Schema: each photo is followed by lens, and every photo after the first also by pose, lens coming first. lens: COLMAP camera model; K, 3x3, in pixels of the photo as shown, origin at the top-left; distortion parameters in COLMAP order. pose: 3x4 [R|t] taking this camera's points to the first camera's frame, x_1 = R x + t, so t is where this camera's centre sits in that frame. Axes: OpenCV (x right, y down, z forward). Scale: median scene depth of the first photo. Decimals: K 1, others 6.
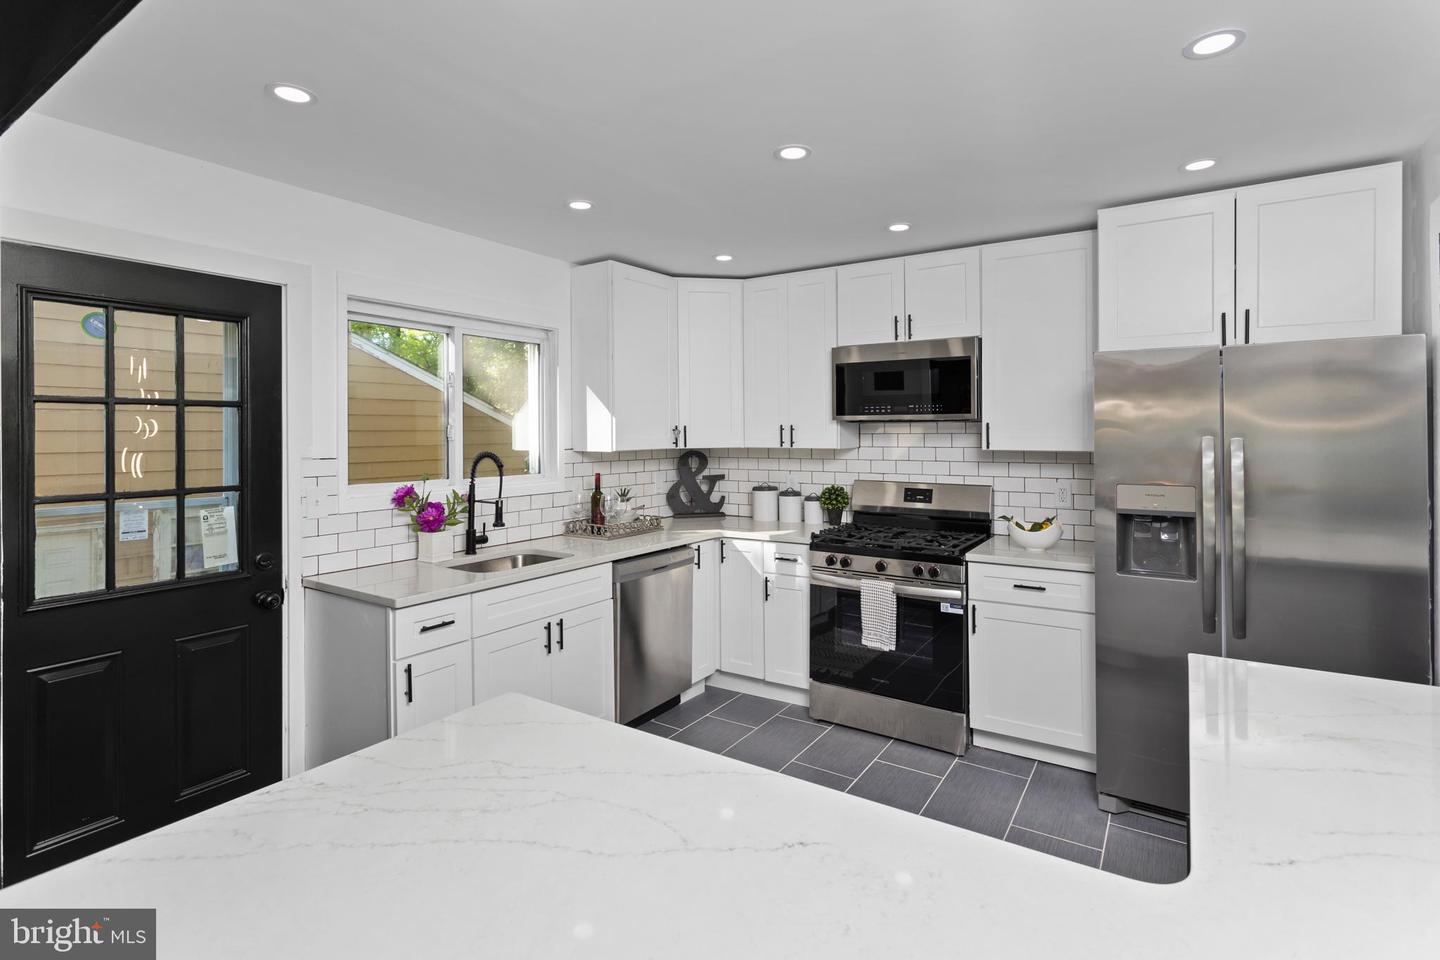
lens RADIAL K [[696.3, 0, 711.5], [0, 696.3, 434.9], [0, 0, 1]] dist [0.003997, 0.002542]
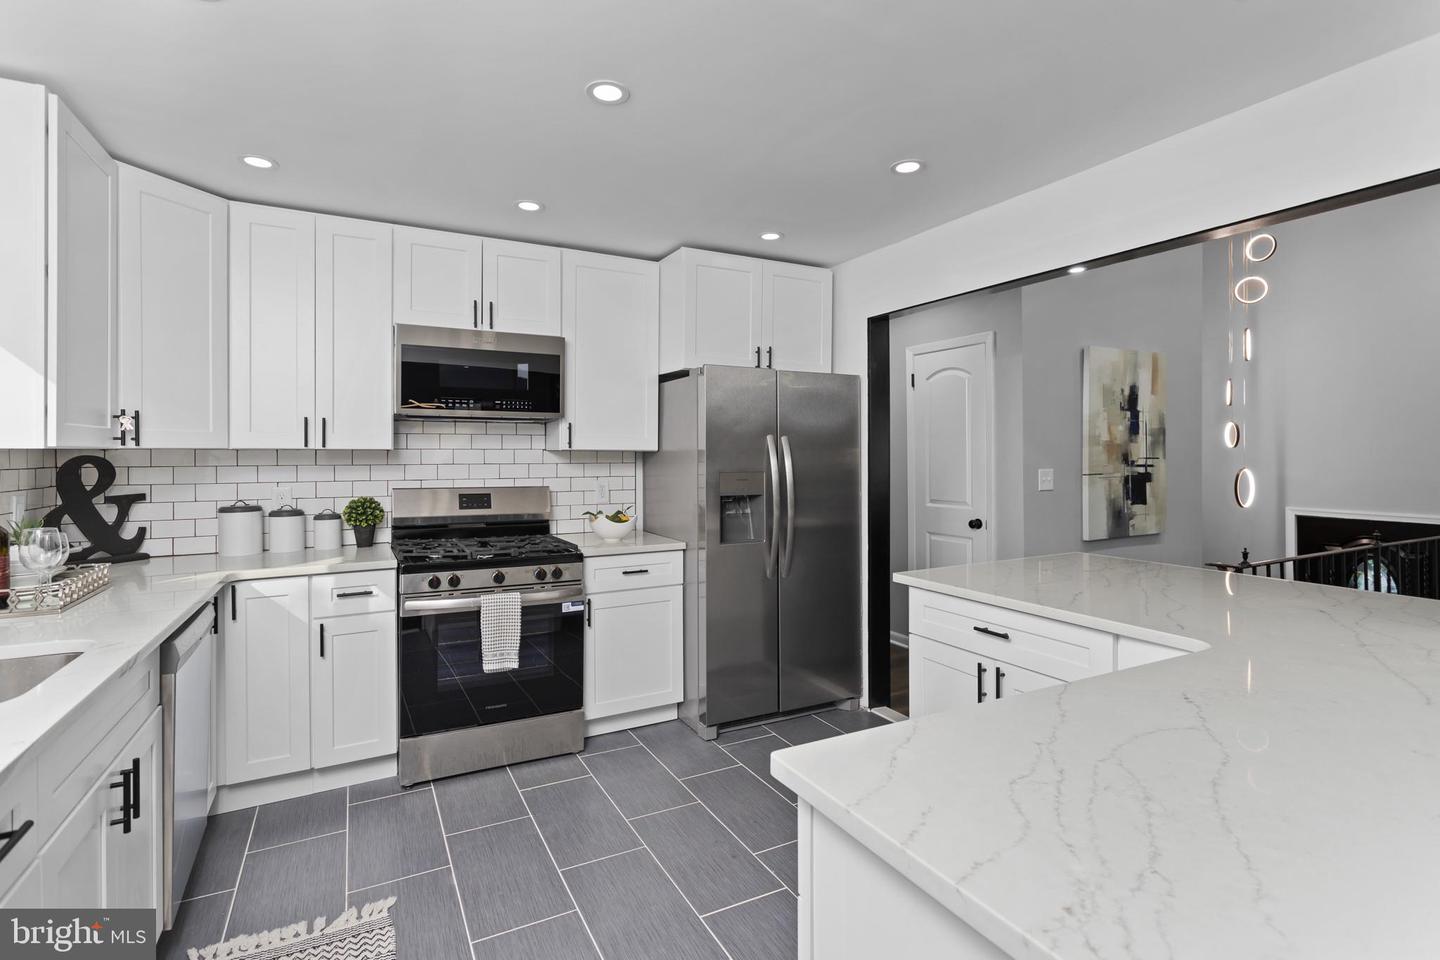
lens RADIAL K [[696.3, 0, 721.3], [0, 696.3, 457.3], [0, 0, 1]] dist [0.003997, 0.002542]
pose [[0.477192, 0.002713, 0.878795, -0.372925], [0.002123, 0.999989, -0.004240, 0.035577], [-0.878797, 0.003889, 0.477181, 0.296487]]
